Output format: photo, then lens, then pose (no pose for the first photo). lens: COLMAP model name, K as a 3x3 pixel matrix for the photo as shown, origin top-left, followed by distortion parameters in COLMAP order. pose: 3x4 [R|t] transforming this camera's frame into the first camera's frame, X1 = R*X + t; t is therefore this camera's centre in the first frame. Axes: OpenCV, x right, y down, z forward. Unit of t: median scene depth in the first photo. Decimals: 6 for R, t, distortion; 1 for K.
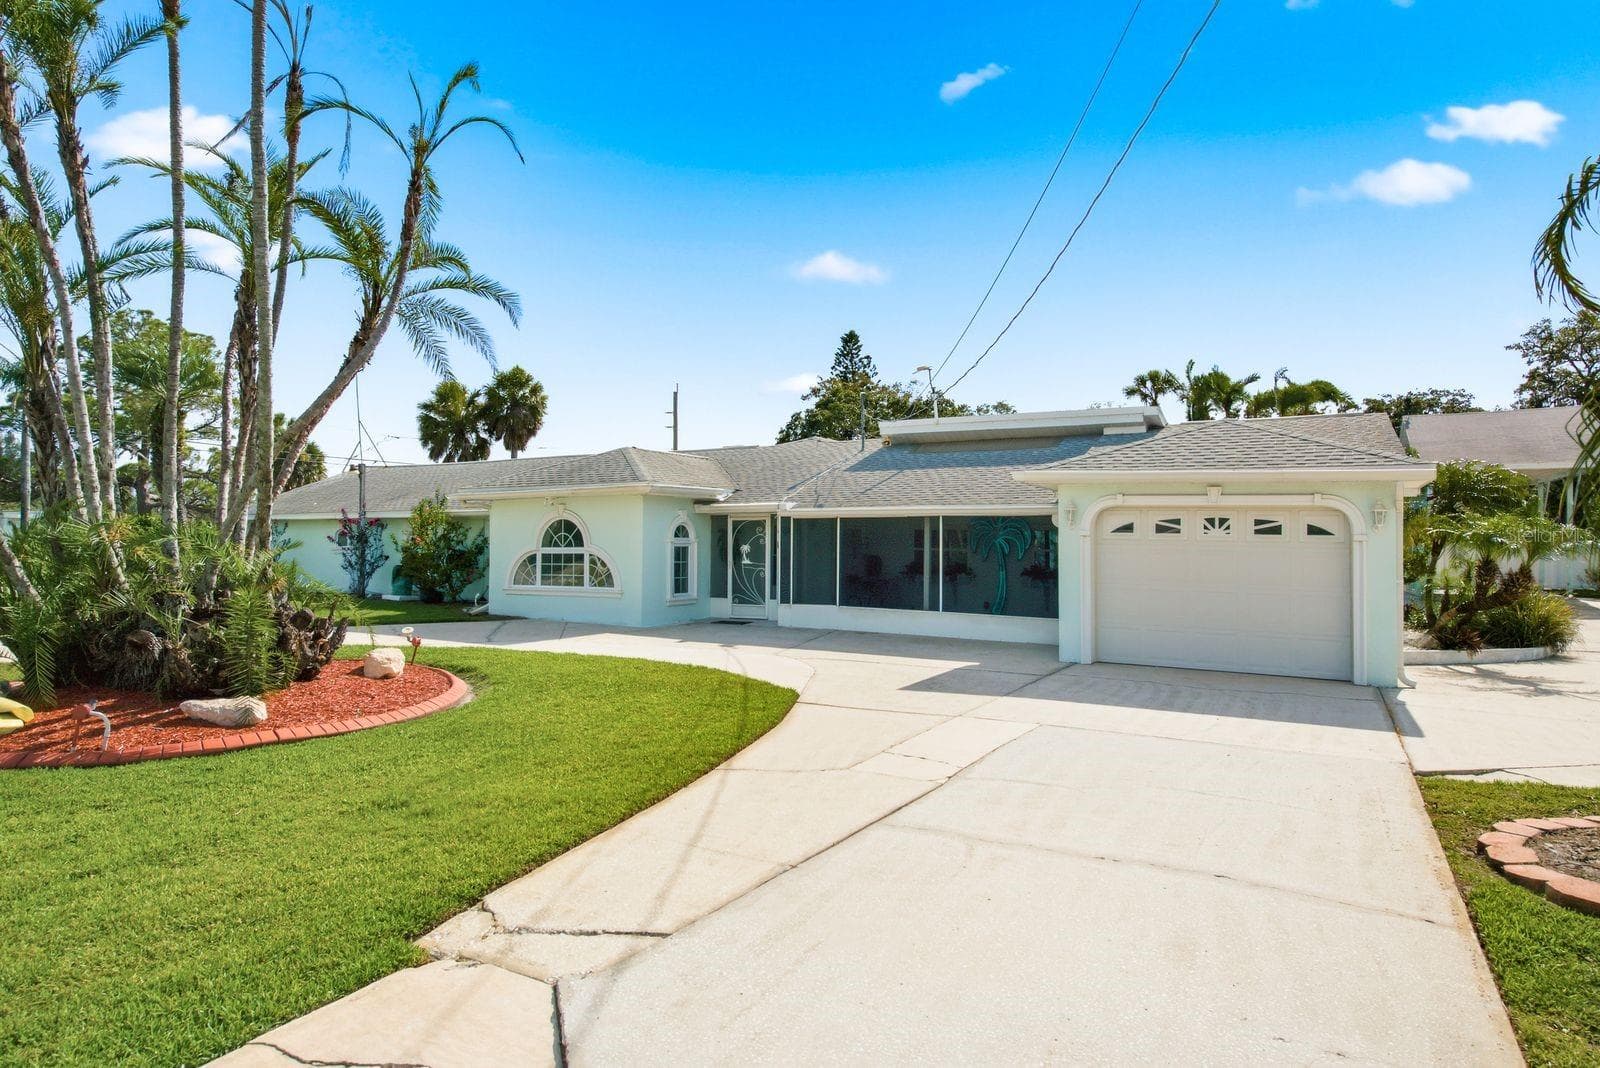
lens RADIAL K [[878.8, 0, 739.1], [0, 878.8, 539.4], [0, 0, 1]] dist [0.001382, -0.000060]
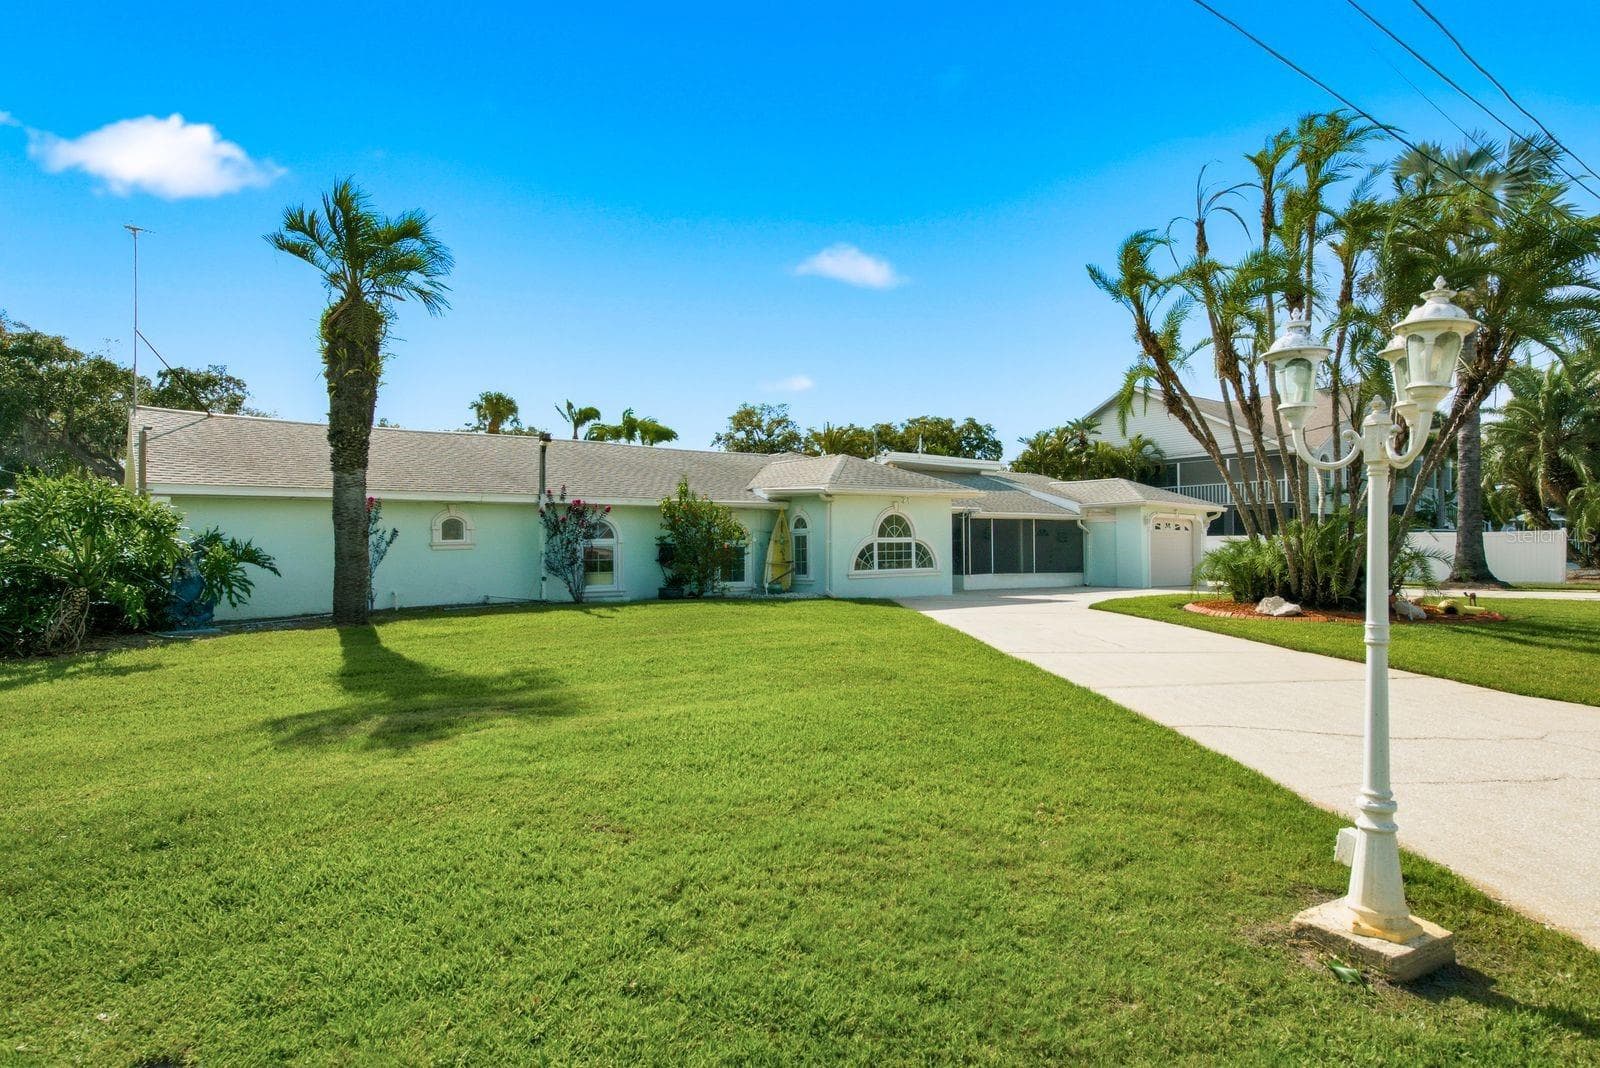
lens RADIAL K [[791.1, 0, 800.0], [0, 791.1, 534.0], [0, 0, 1]] dist [-0.000564, -0.000417]
pose [[0.485921, -0.002269, 0.874000, -1.228791], [-0.006811, 0.999956, 0.006383, -0.001856], [-0.873976, -0.009055, 0.485884, 0.575584]]
